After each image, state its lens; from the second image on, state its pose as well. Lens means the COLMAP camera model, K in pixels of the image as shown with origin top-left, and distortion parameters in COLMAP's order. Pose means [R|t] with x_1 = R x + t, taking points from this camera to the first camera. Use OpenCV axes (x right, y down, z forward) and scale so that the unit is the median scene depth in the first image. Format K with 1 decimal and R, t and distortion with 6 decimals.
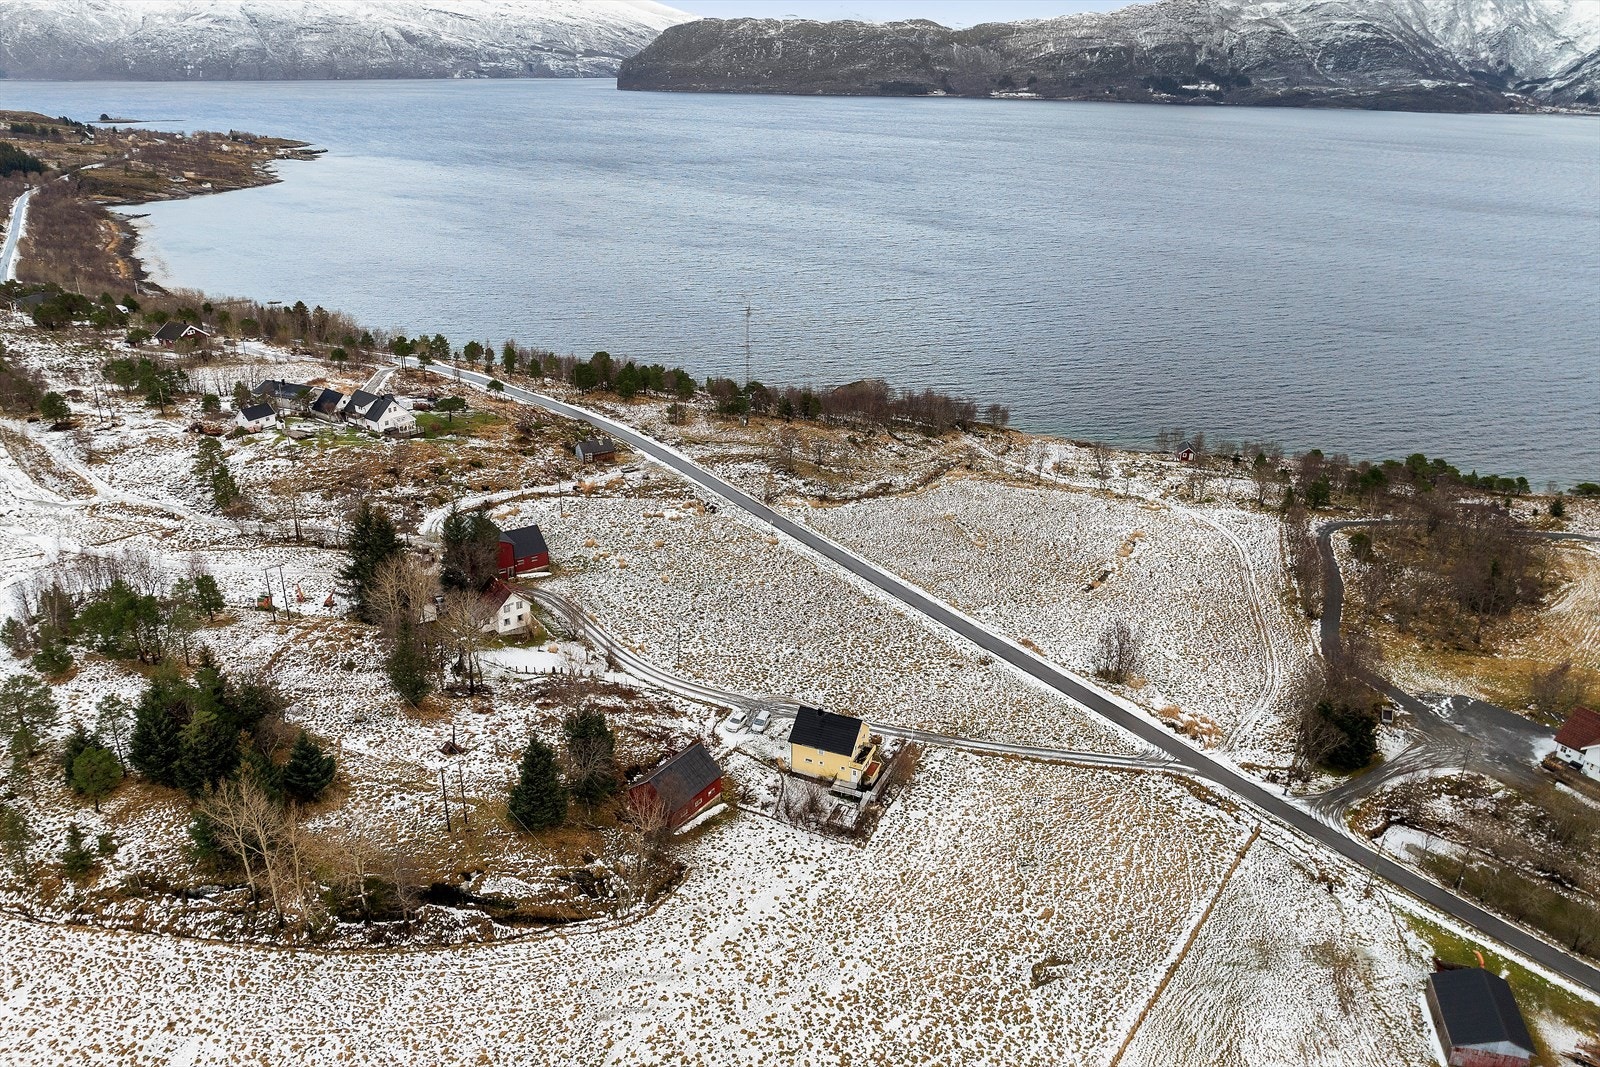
lens RADIAL K [[1136.4, 0, 801.3], [0, 1136.4, 525.5], [0, 0, 1]] dist [-0.047105, 0.014470]
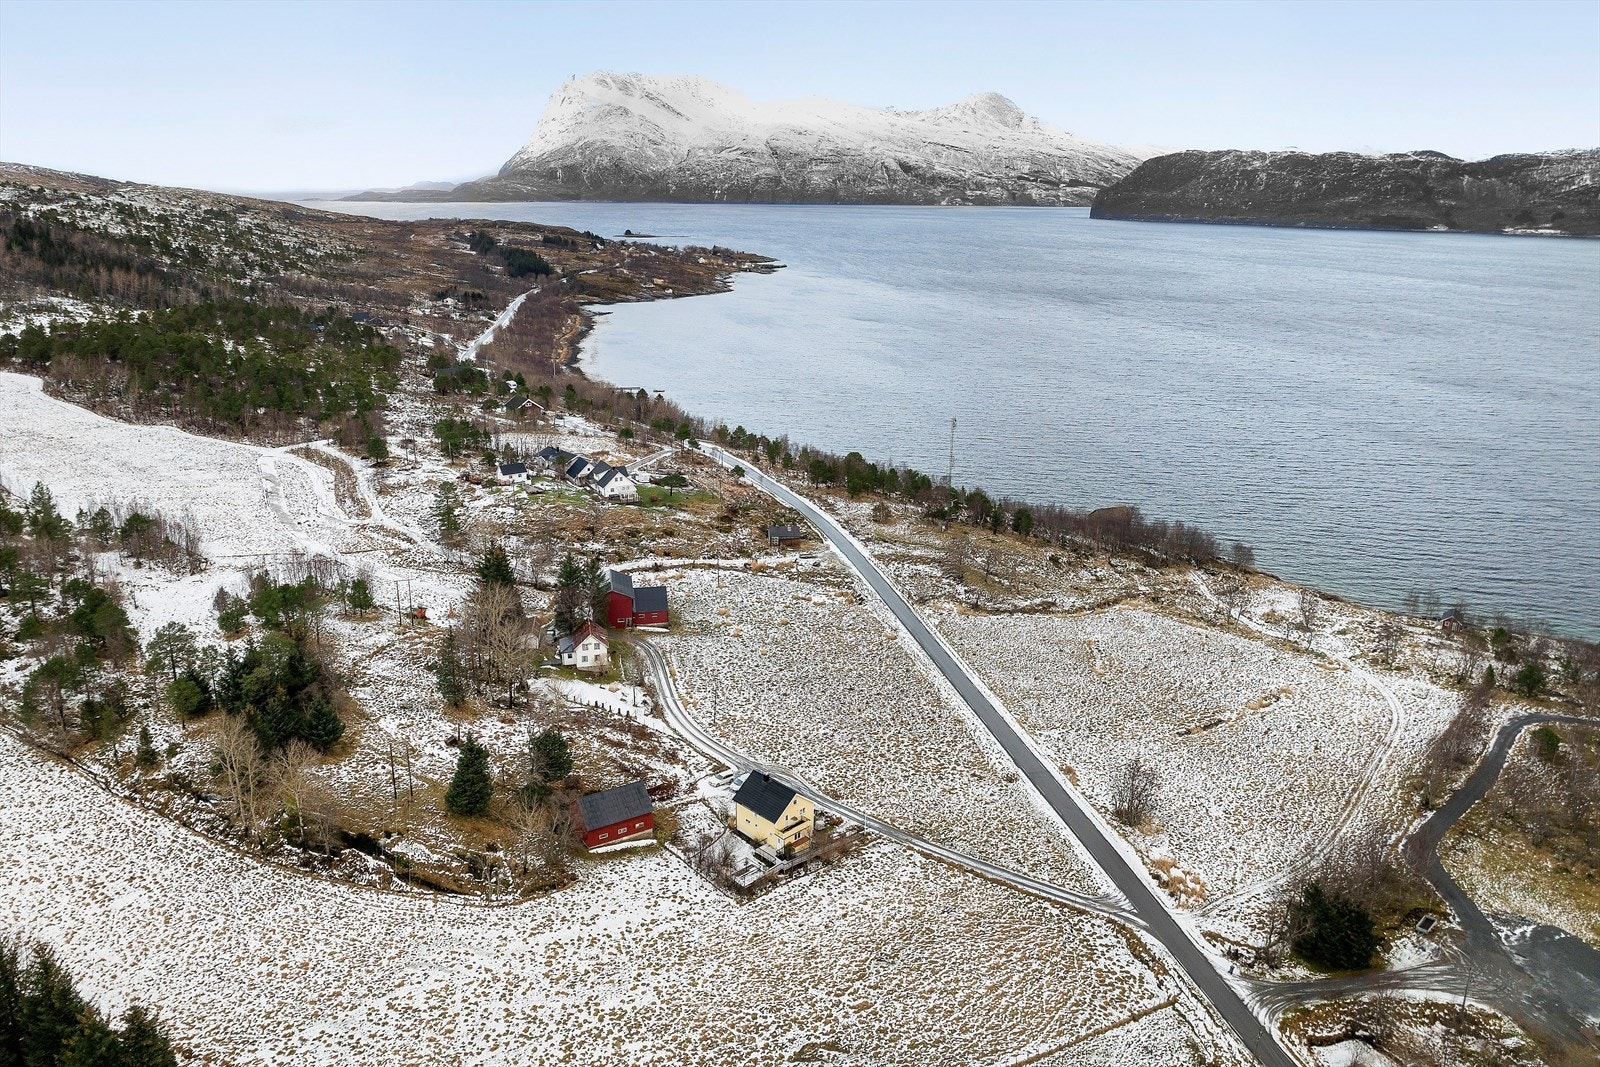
lens RADIAL K [[1136.4, 0, 801.0], [0, 1136.4, 529.2], [0, 0, 1]] dist [-0.047105, 0.014470]
pose [[0.917493, 0.112123, -0.381621, 0.177147], [-0.149693, 0.986243, -0.070125, 0.001319], [0.368508, 0.121465, 0.921655, 0.000489]]
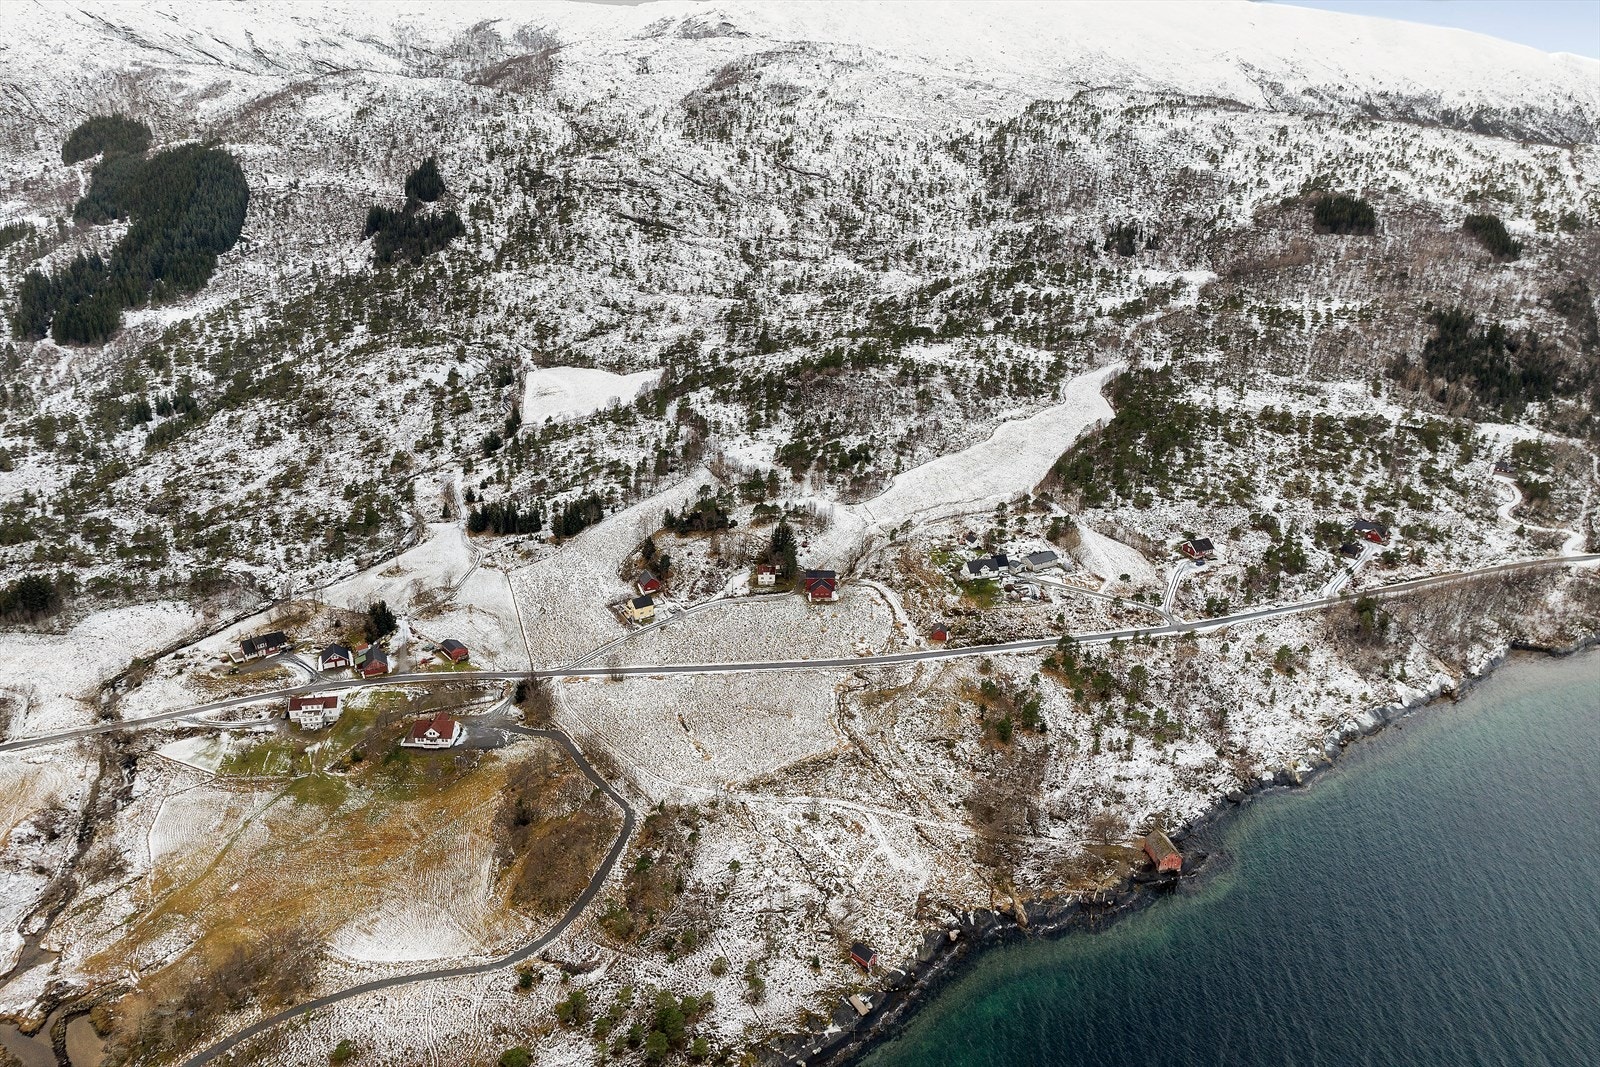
lens RADIAL K [[1136.4, 0, 807.9], [0, 1136.4, 491.2], [0, 0, 1]] dist [-0.047105, 0.014470]
pose [[-0.556991, 0.262181, -0.788050, 0.923635], [-0.338012, 0.795162, 0.503453, -0.771331], [0.758623, 0.546789, -0.354278, 0.970191]]
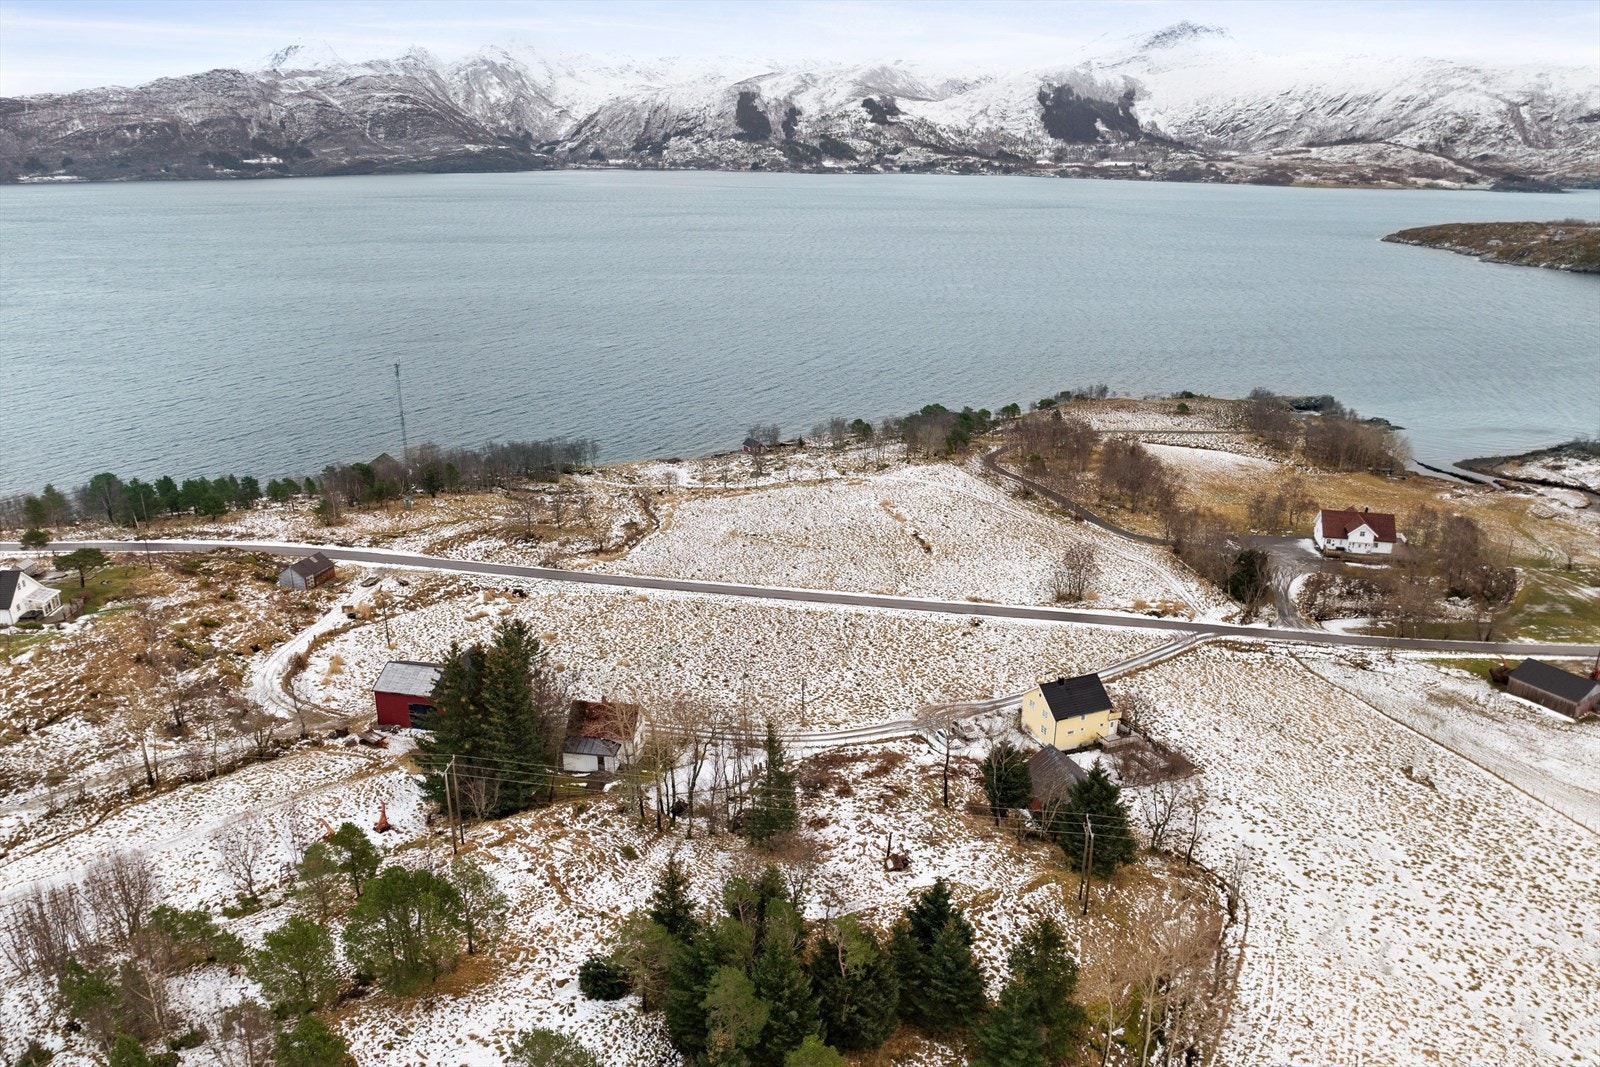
lens RADIAL K [[1136.4, 0, 798.5], [0, 1136.4, 521.7], [0, 0, 1]] dist [-0.047105, 0.014470]
pose [[0.709737, -0.235347, 0.663991, -0.311525], [0.276692, 0.959928, 0.044484, -0.029633], [-0.647853, 0.152149, 0.746416, 0.166722]]
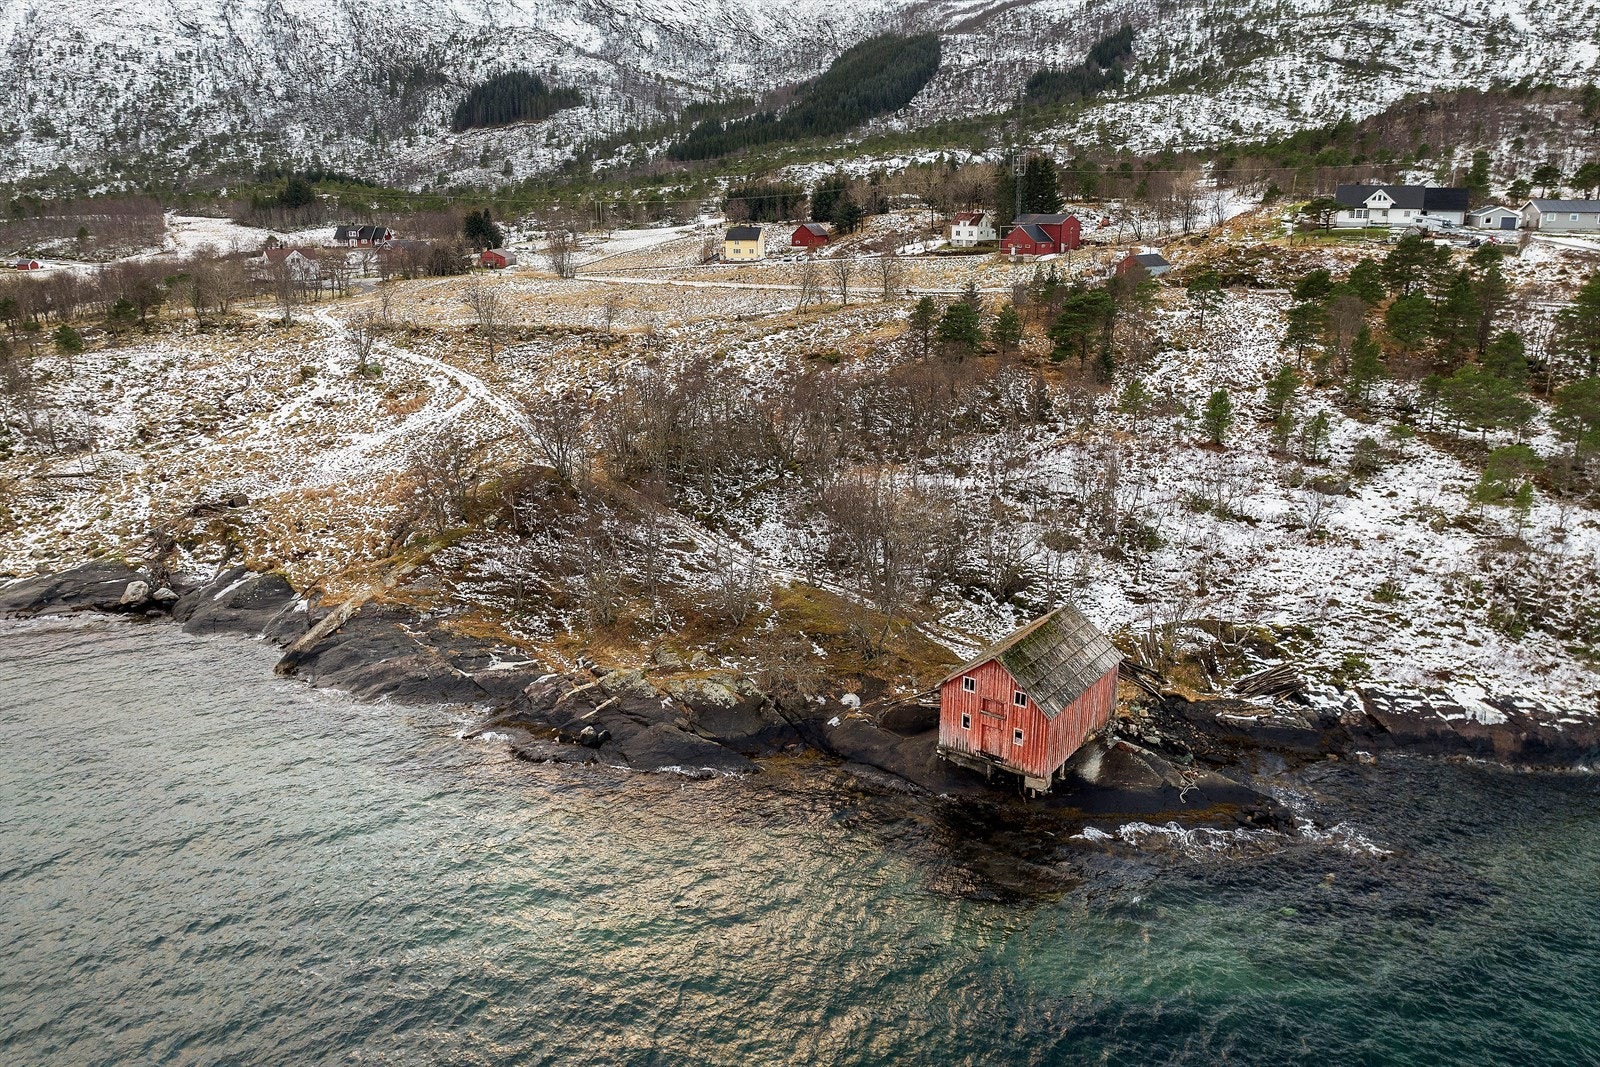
lens RADIAL K [[1136.4, 0, 804.7], [0, 1136.4, 480.1], [0, 0, 1]] dist [-0.047105, 0.014470]
pose [[-0.984543, 0.031378, -0.172310, 0.115185], [-0.077576, 0.803925, 0.589649, -0.265490], [0.157026, 0.593902, -0.789064, 1.162514]]
